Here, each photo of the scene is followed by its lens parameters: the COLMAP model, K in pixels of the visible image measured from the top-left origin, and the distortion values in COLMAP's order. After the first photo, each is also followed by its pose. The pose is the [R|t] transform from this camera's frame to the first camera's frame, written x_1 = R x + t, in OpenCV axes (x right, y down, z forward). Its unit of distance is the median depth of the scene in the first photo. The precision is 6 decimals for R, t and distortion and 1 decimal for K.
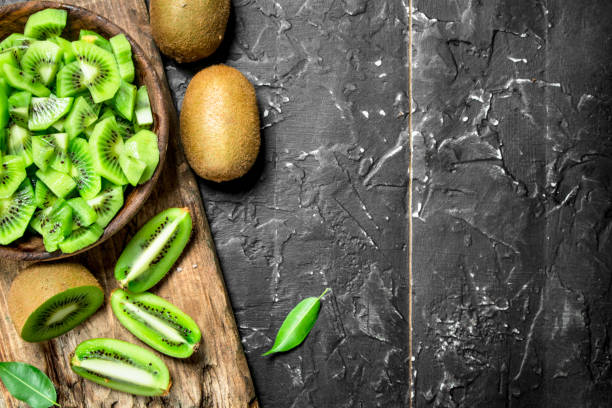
lens RADIAL K [[1470.3, 0, 306.0], [0, 1470.3, 204.0], [0, 0, 1]] dist [0.056915, 0.334794]
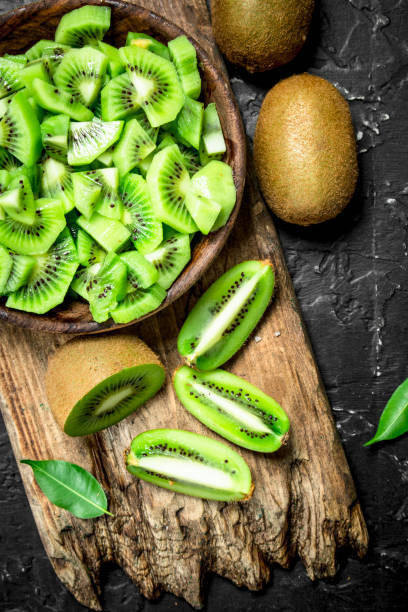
lens RADIAL K [[1470.3, 0, 204.0], [0, 1470.3, 306.0], [0, 0, 1]] dist [0.056915, 0.334794]
pose [[0.999069, -0.022038, -0.037097, -0.086272], [0.023808, 0.998565, 0.047966, -0.011285], [0.035986, -0.048804, 0.998160, 0.222064]]
